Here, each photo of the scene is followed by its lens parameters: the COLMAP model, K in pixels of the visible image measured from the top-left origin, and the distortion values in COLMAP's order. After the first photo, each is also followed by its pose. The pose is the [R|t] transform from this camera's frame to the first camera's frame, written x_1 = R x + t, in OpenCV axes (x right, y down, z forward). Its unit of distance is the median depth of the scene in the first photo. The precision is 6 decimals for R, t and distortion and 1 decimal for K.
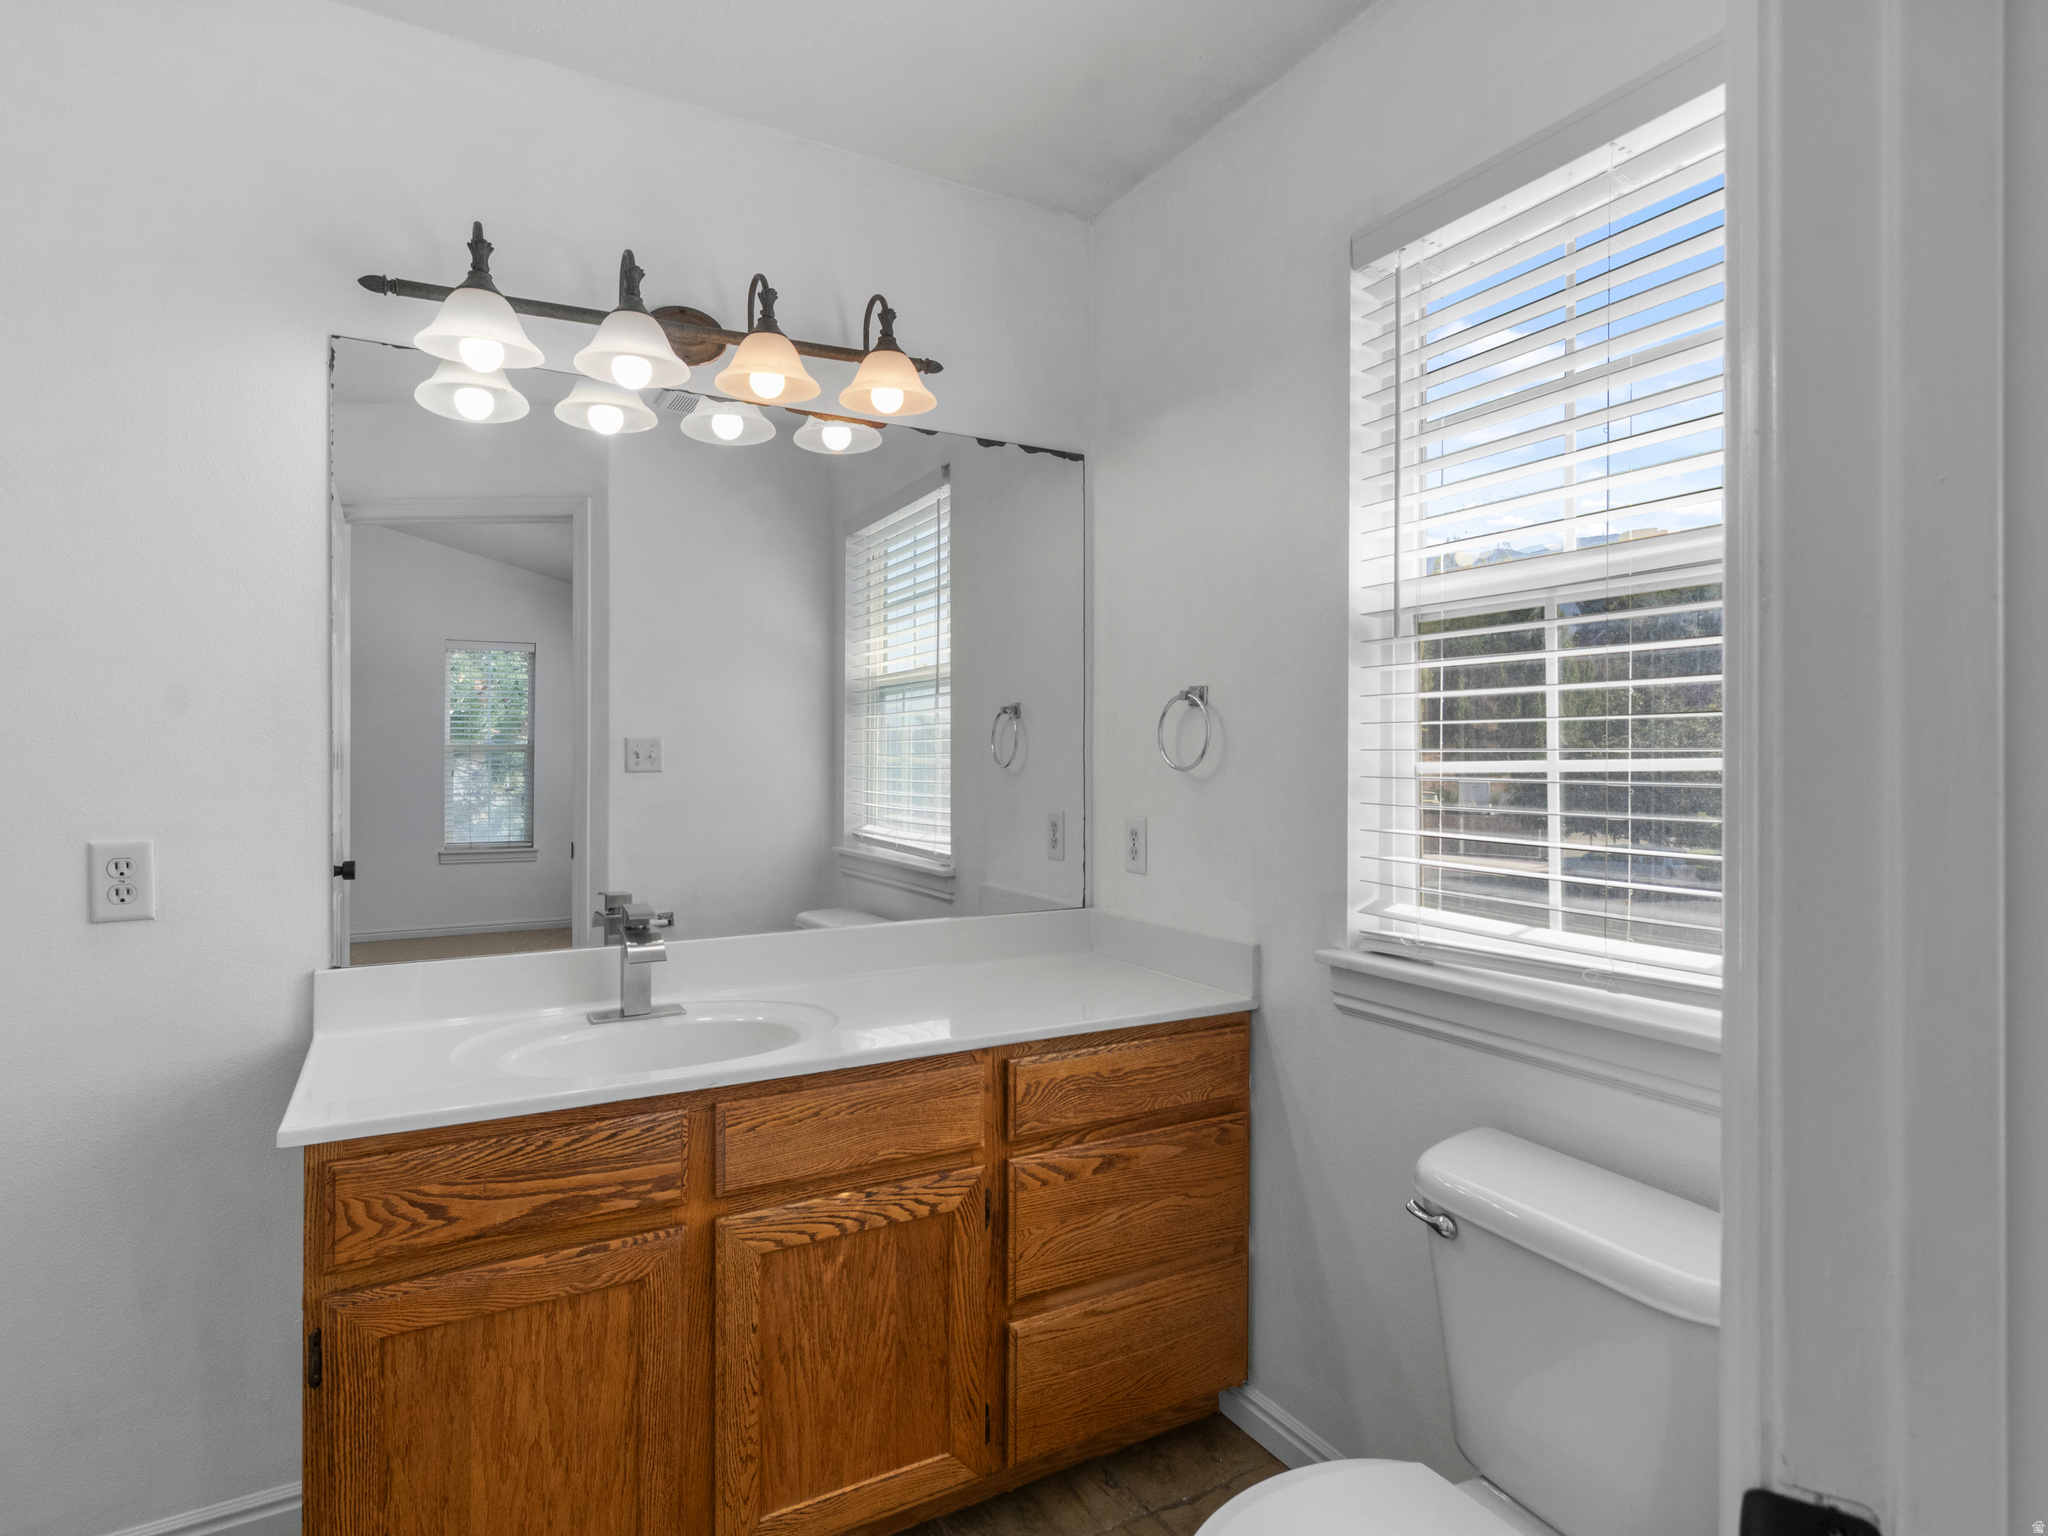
lens RADIAL K [[1116.6, 0, 1034.1], [0, 1116.6, 758.3], [0, 0, 1]] dist [0.001642, -0.000786]
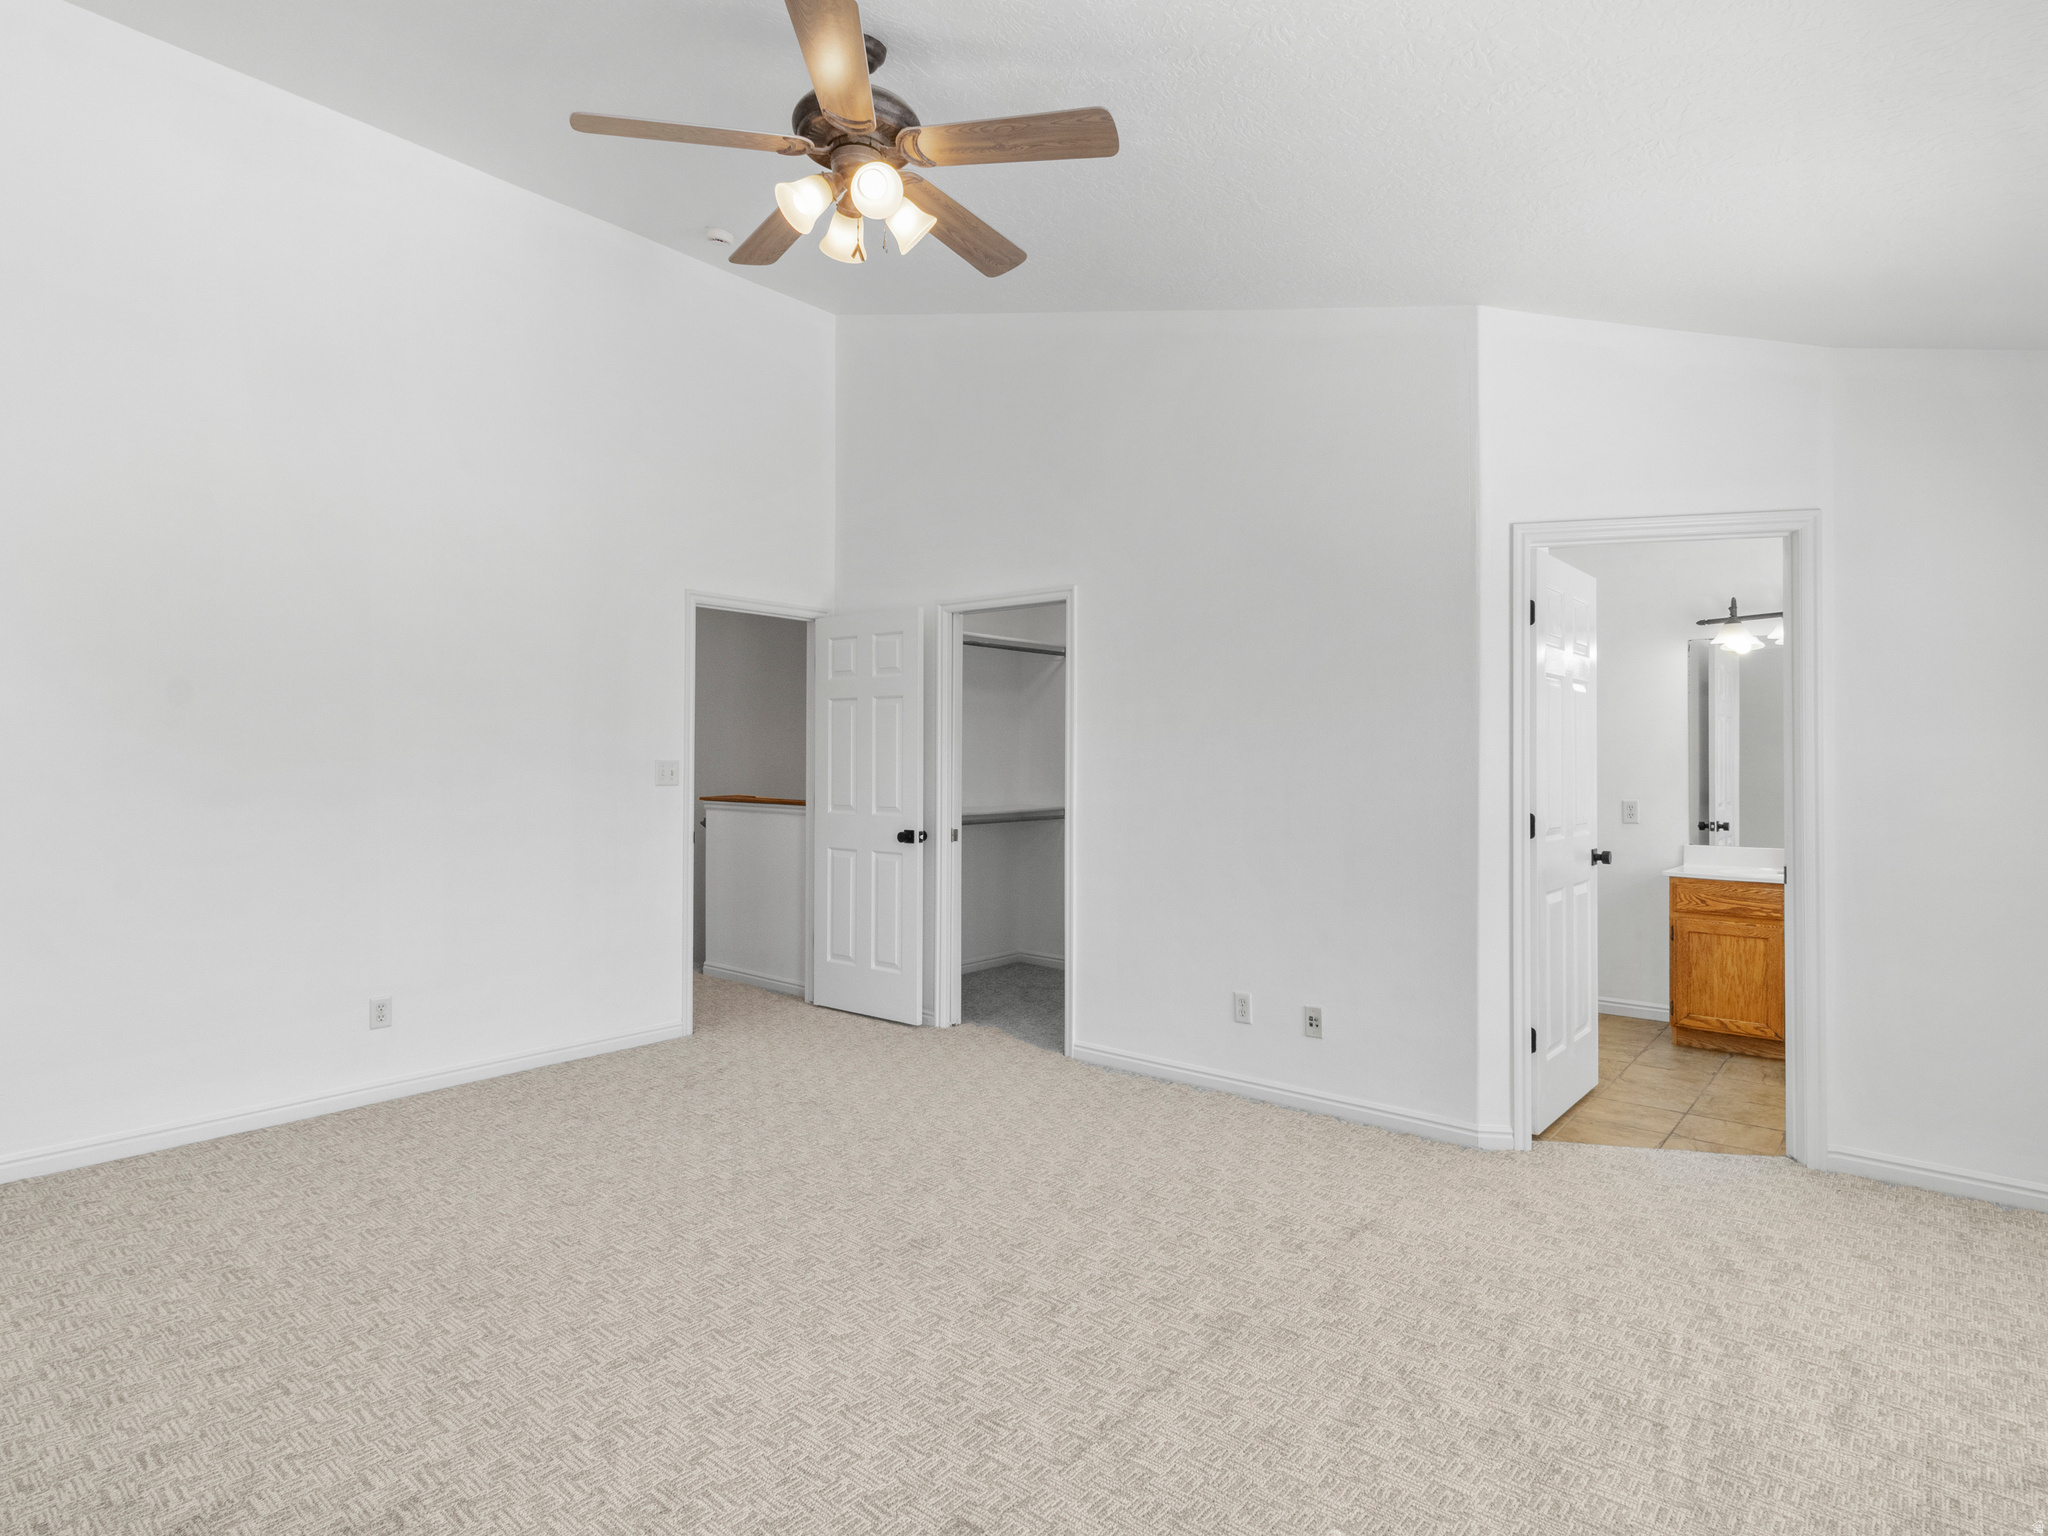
lens RADIAL K [[1116.6, 0, 1030.7], [0, 1116.6, 756.2], [0, 0, 1]] dist [0.001642, -0.000786]
pose [[0.368776, -0.000066, -0.929518, 2.024274], [0.000594, 1.000000, 0.000165, -0.073123], [0.929518, -0.000613, 0.368776, -2.363995]]
